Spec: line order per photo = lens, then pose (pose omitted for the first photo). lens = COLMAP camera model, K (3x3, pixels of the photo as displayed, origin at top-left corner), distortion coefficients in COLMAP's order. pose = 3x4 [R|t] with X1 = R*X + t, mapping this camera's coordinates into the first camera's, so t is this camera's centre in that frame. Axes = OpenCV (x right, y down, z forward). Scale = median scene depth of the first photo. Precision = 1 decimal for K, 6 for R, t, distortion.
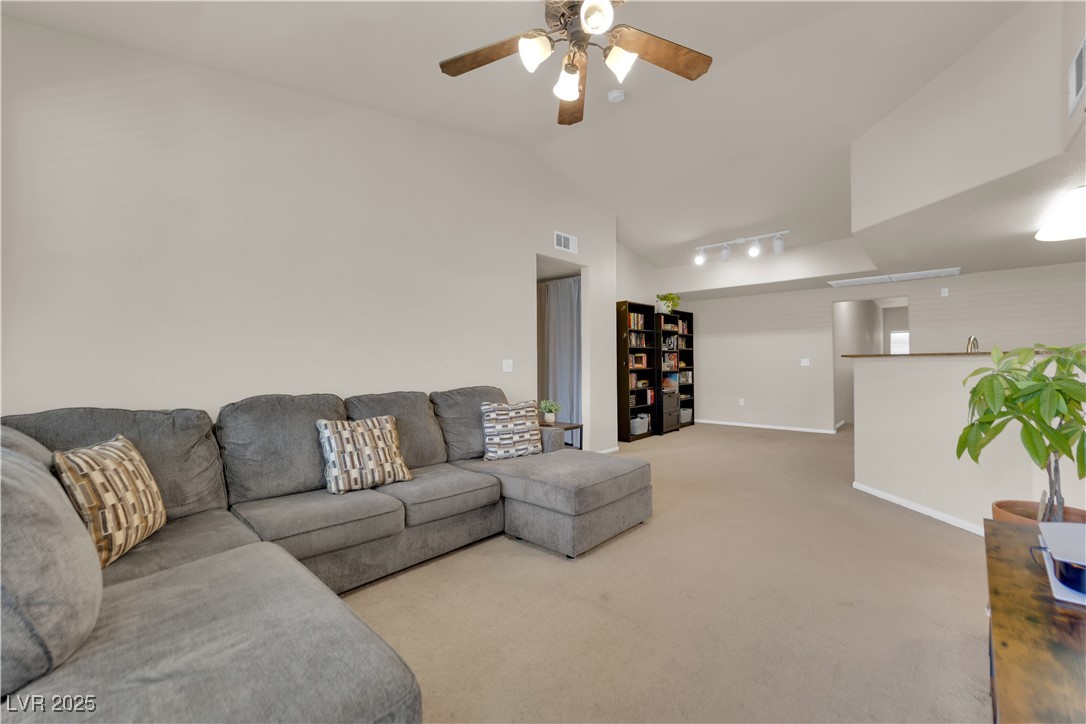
lens RADIAL K [[436.7, 0, 543.0], [0, 436.7, 362.0], [0, 0, 1]] dist [-0.014108, -0.002188]
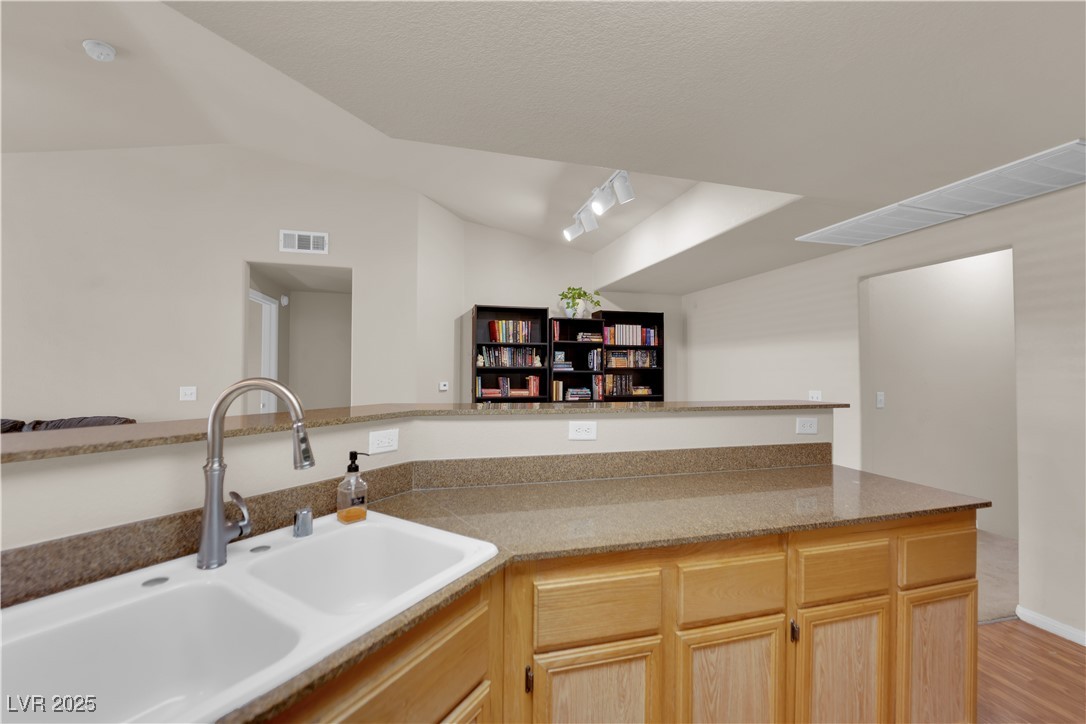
lens RADIAL K [[436.7, 0, 543.0], [0, 436.7, 362.0], [0, 0, 1]] dist [-0.014108, -0.002188]
pose [[0.847462, 0.003047, -0.530848, 0.627563], [-0.011754, 0.999846, -0.013025, -0.032532], [0.530727, 0.017278, 0.847367, 0.402868]]
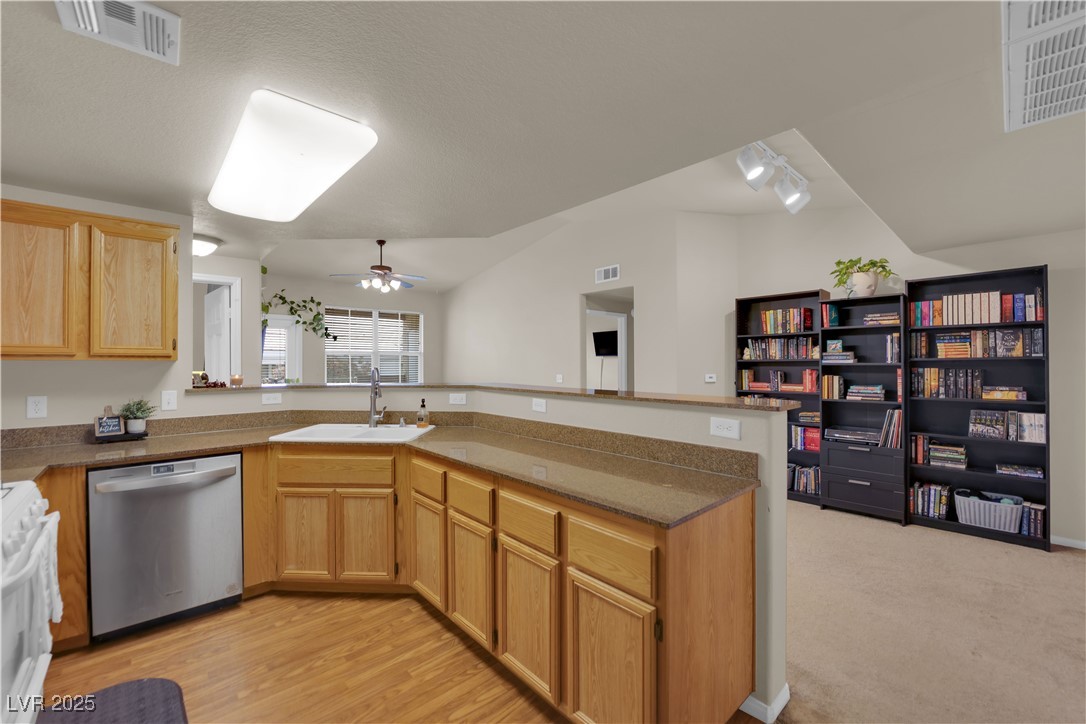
lens RADIAL K [[436.7, 0, 543.0], [0, 436.7, 362.0], [0, 0, 1]] dist [-0.014108, -0.002188]
pose [[-0.082706, 0.006050, -0.996556, 0.888299], [0.005294, 0.999970, 0.005631, -0.035076], [0.996560, -0.004810, -0.082735, 0.673485]]
